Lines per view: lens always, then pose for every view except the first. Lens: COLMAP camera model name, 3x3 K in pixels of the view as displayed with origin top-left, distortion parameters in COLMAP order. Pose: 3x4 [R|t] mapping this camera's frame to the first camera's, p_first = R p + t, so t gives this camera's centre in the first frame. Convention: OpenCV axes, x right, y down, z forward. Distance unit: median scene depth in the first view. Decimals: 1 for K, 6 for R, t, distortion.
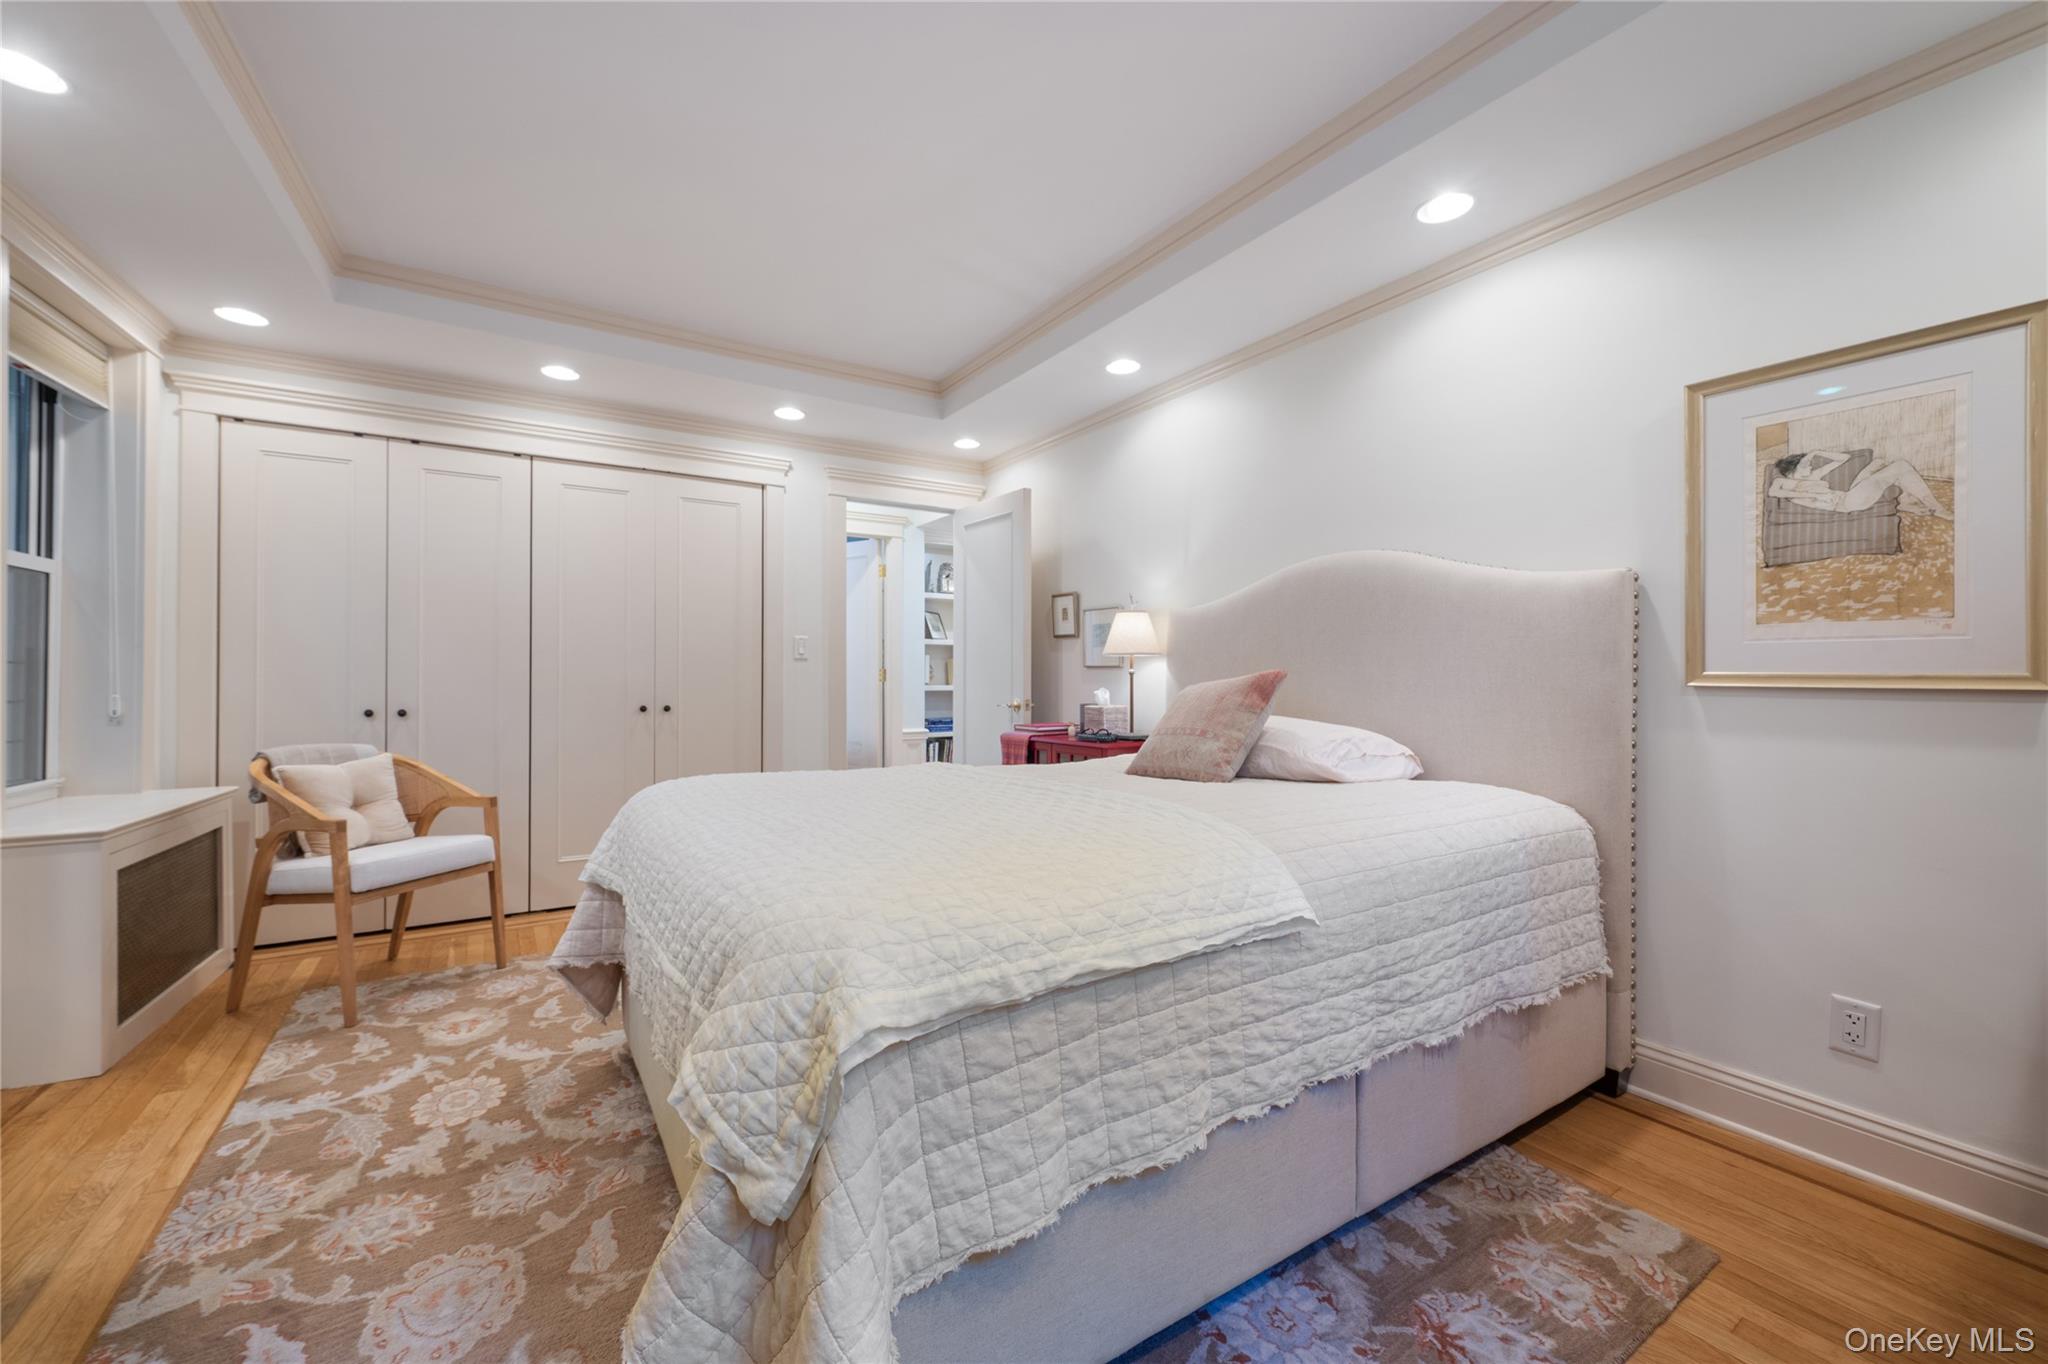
lens RADIAL K [[816.5, 0, 1022.4], [0, 816.5, 676.0], [0, 0, 1]] dist [-0.001663, -0.000201]
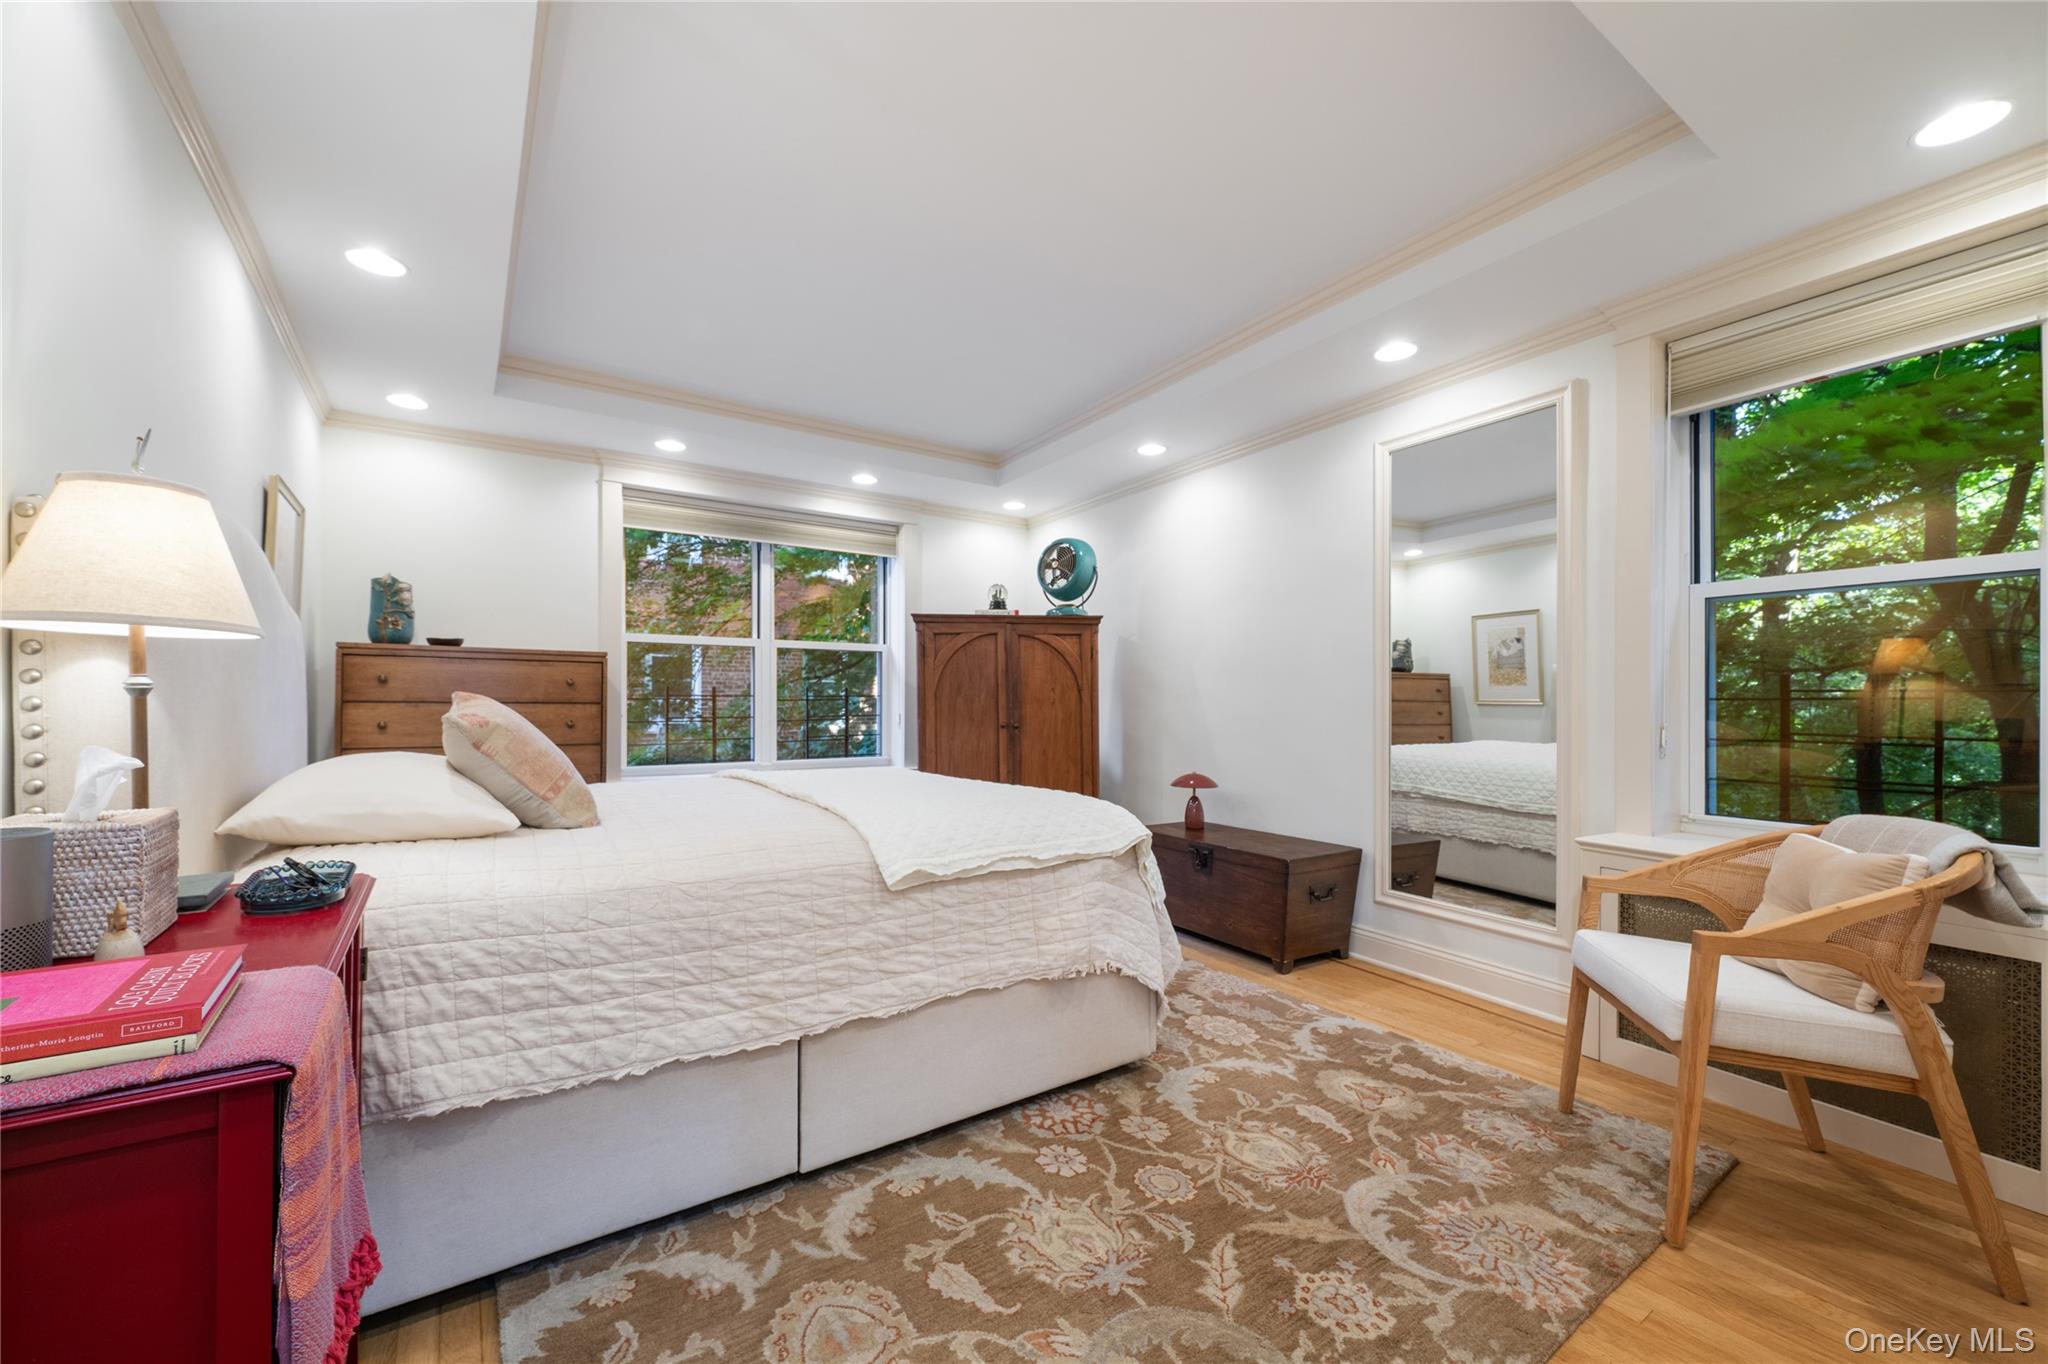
lens RADIAL K [[816.5, 0, 1022.4], [0, 816.5, 676.0], [0, 0, 1]] dist [-0.001663, -0.000201]
pose [[-0.999365, -0.009487, -0.034340, -0.307186], [-0.008463, 0.999519, -0.029846, -0.000843], [0.034606, -0.029536, -0.998964, 2.180847]]
